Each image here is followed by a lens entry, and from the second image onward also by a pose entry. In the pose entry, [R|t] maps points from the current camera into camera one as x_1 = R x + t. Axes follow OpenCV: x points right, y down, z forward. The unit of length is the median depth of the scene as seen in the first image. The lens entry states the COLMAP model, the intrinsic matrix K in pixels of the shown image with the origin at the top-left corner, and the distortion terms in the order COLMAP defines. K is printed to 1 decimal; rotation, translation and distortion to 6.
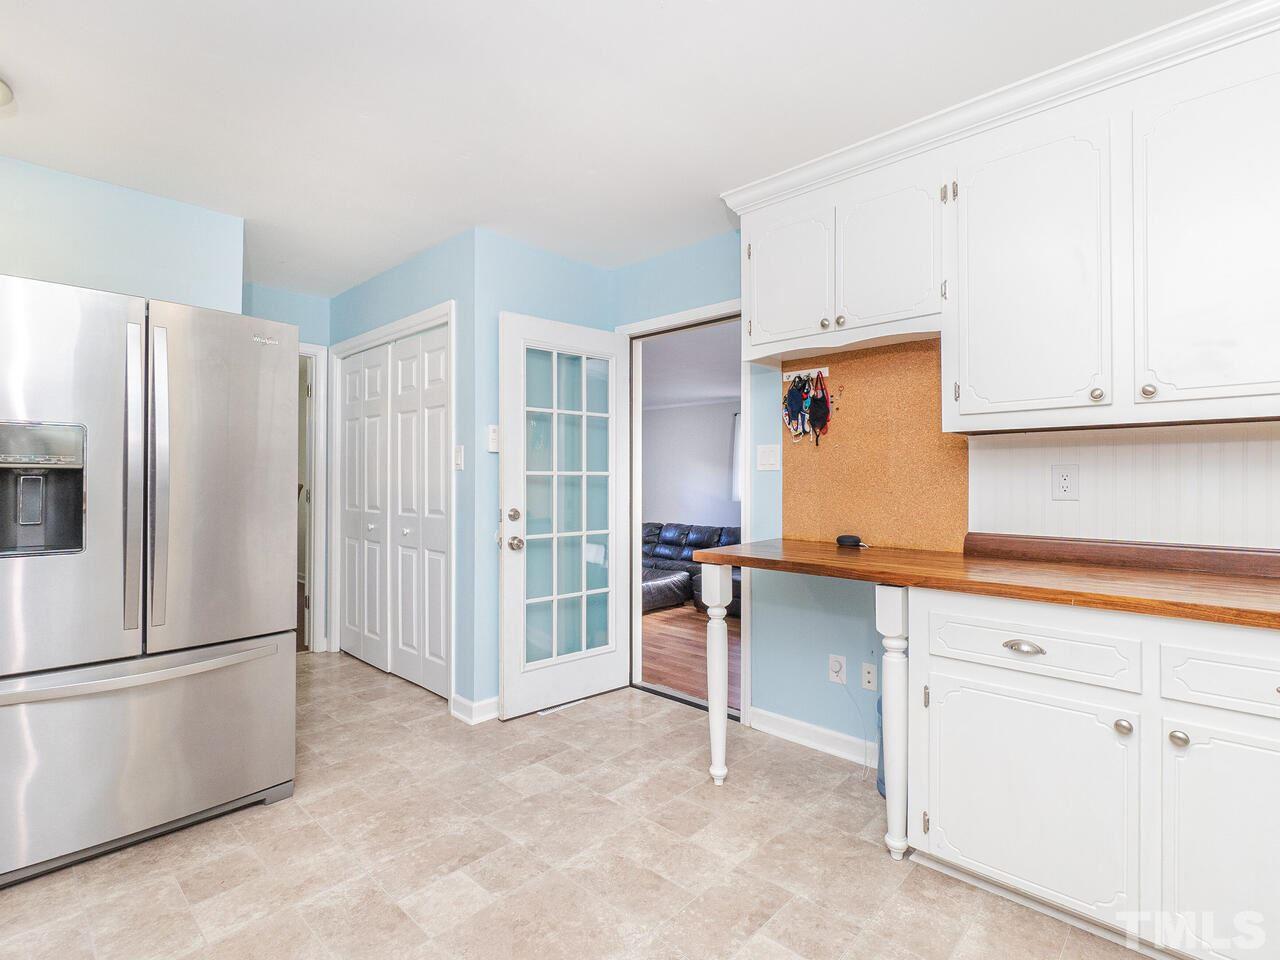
lens RADIAL K [[618.2, 0, 639.9], [0, 618.2, 485.7], [0, 0, 1]] dist [-0.009024, 0.000610]
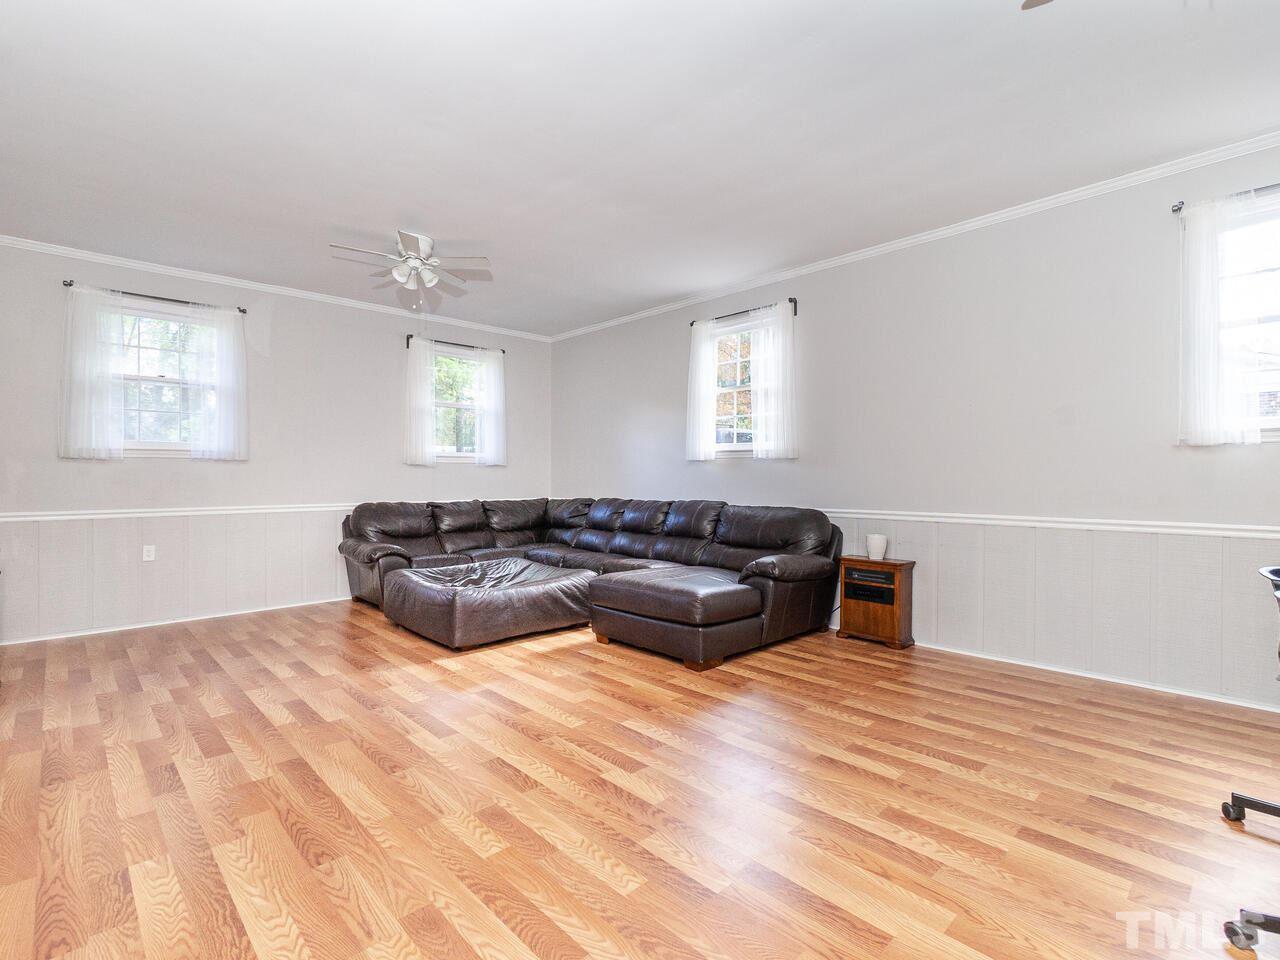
lens RADIAL K [[618.2, 0, 640.1], [0, 618.2, 479.1], [0, 0, 1]] dist [-0.009024, 0.000610]
pose [[0.998152, -0.006246, -0.060442, 0.136984], [0.006037, 0.999975, -0.003647, 0.045266], [0.060463, 0.003275, 0.998165, 0.346368]]
